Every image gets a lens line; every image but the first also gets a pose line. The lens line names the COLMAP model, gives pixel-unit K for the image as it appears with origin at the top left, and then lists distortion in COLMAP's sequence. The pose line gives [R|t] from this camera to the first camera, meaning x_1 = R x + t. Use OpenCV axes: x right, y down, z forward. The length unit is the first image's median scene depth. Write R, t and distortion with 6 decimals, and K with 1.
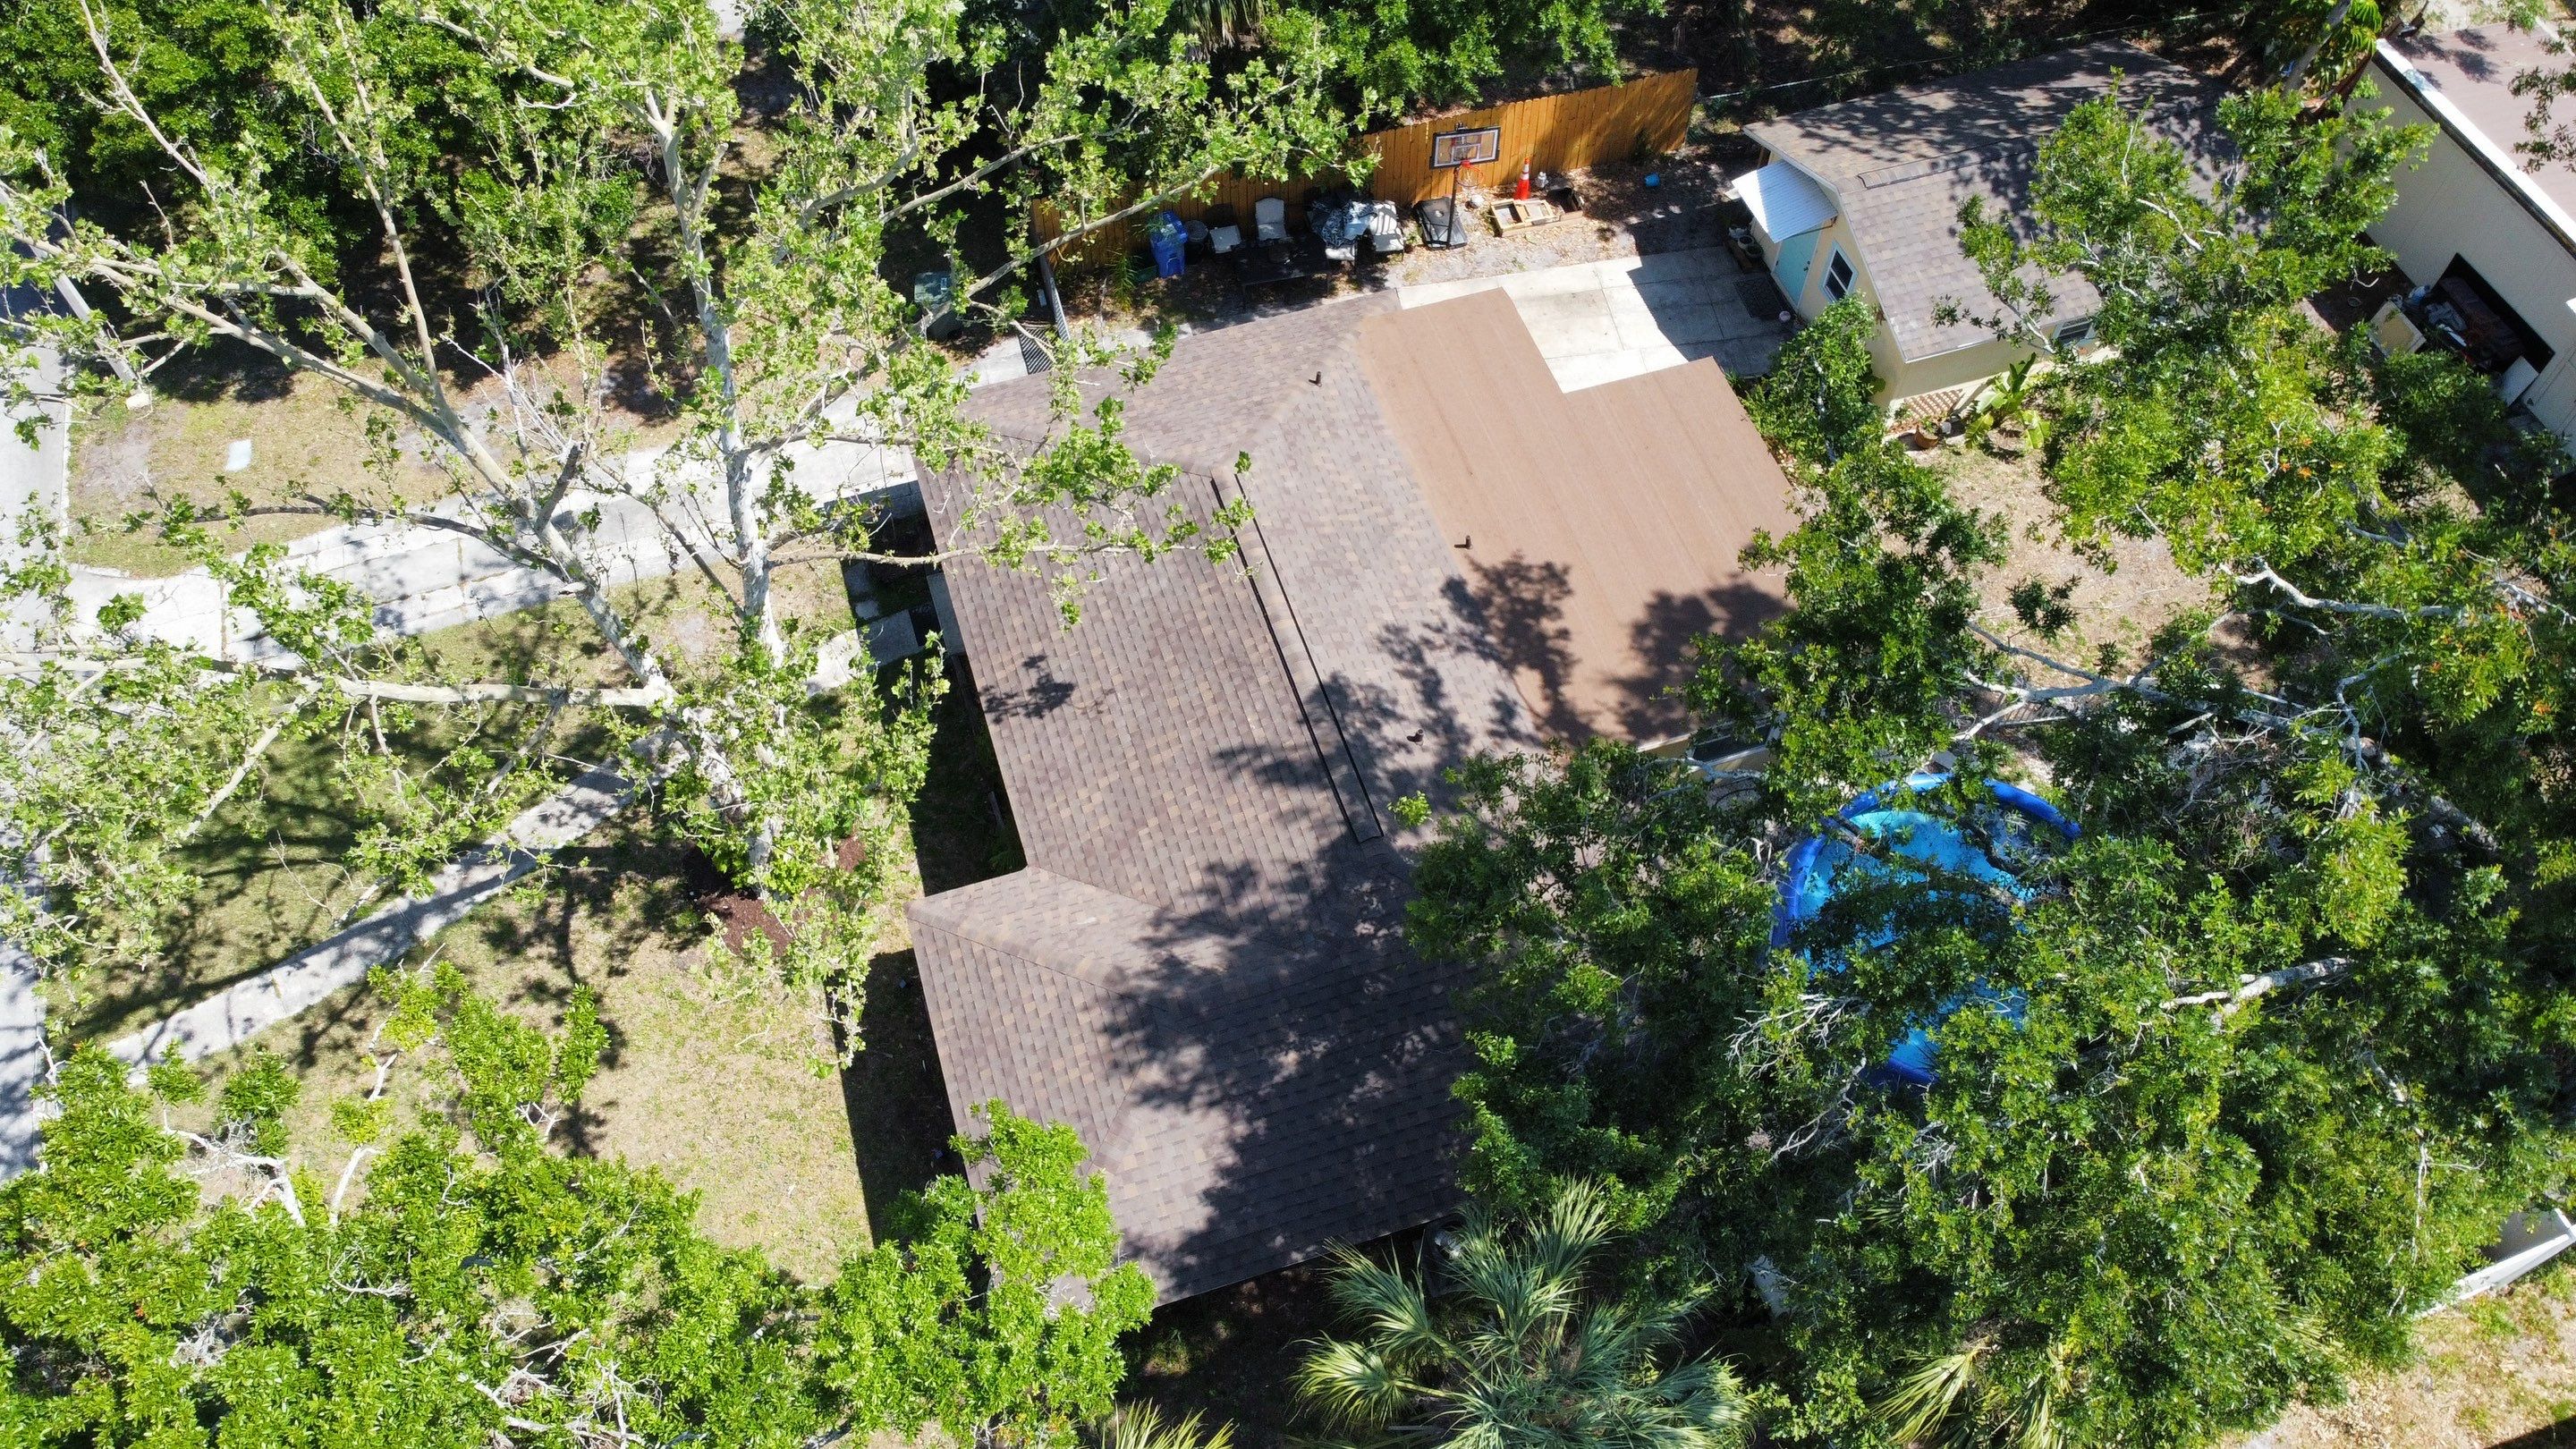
lens RADIAL K [[2010.4, 0, 1289.4], [0, 2010.4, 673.5], [0, 0, 1]] dist [0.022066, -0.013069]
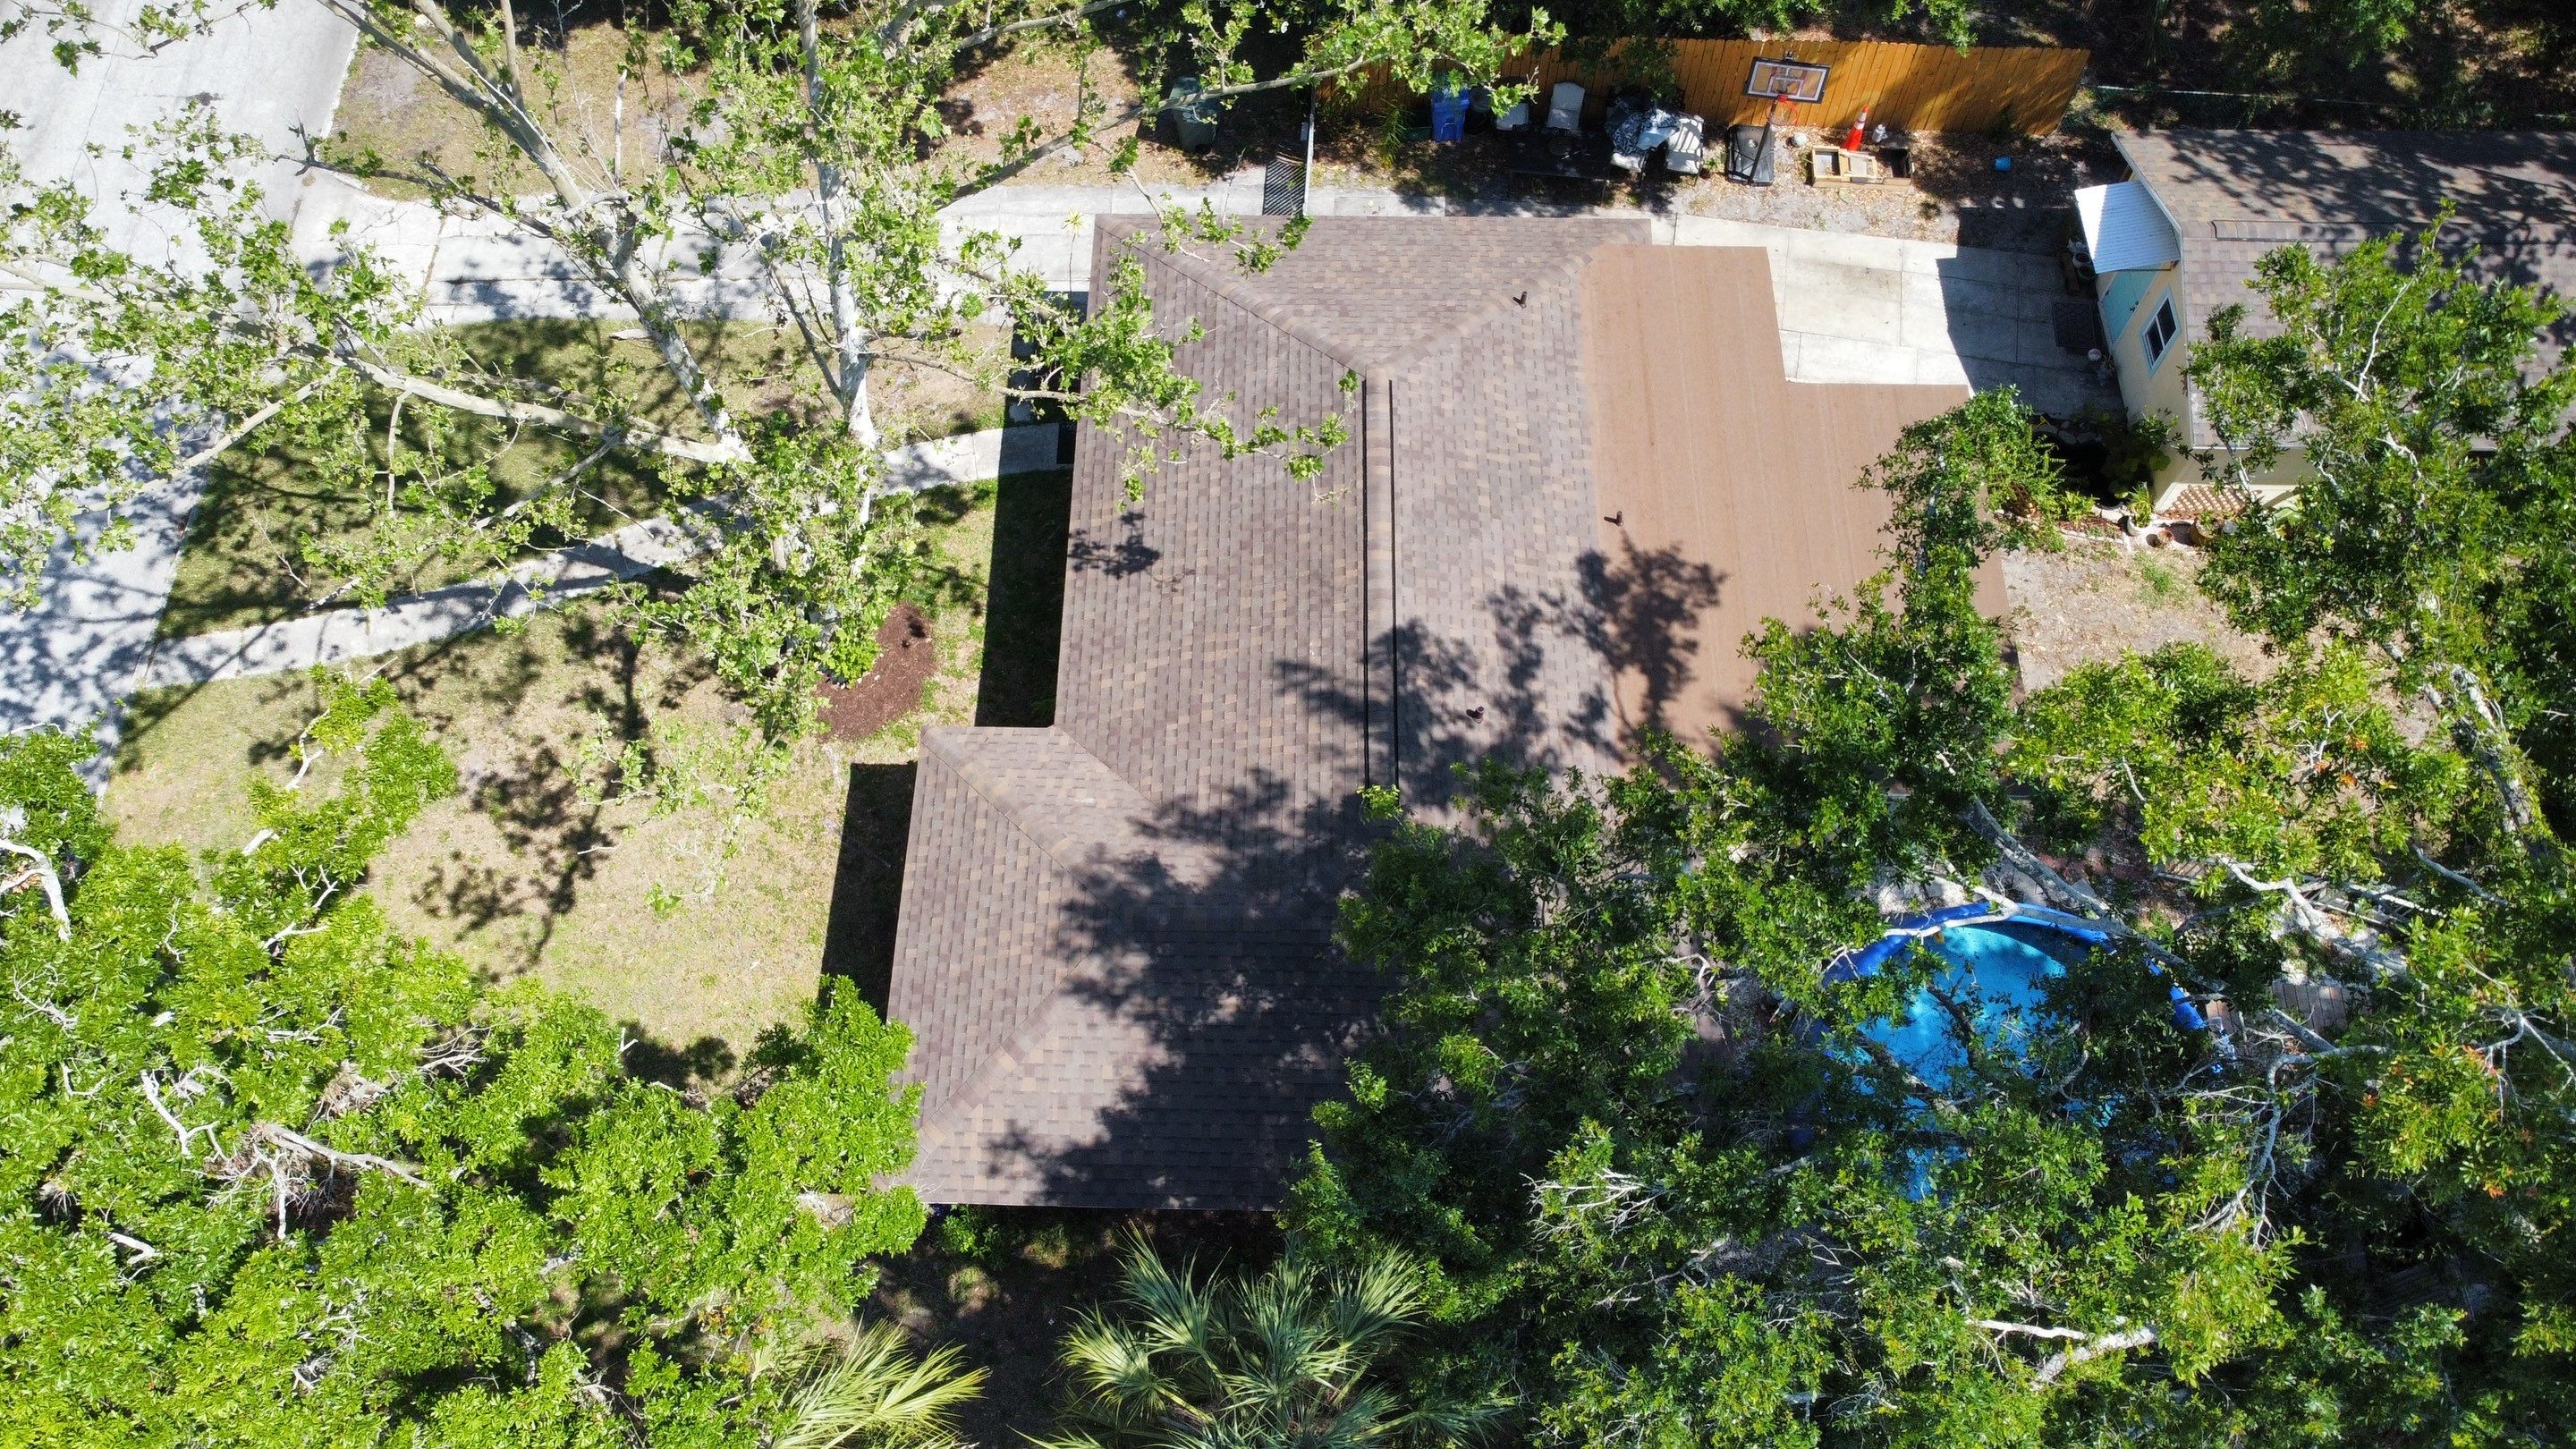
lens RADIAL K [[2010.4, 0, 1284.5], [0, 2010.4, 699.1], [0, 0, 1]] dist [0.022066, -0.013069]
pose [[0.946516, 0.283533, -0.154002, 0.108998], [-0.266067, 0.955871, 0.124573, -0.059984], [0.182527, -0.076935, 0.980186, 0.071858]]
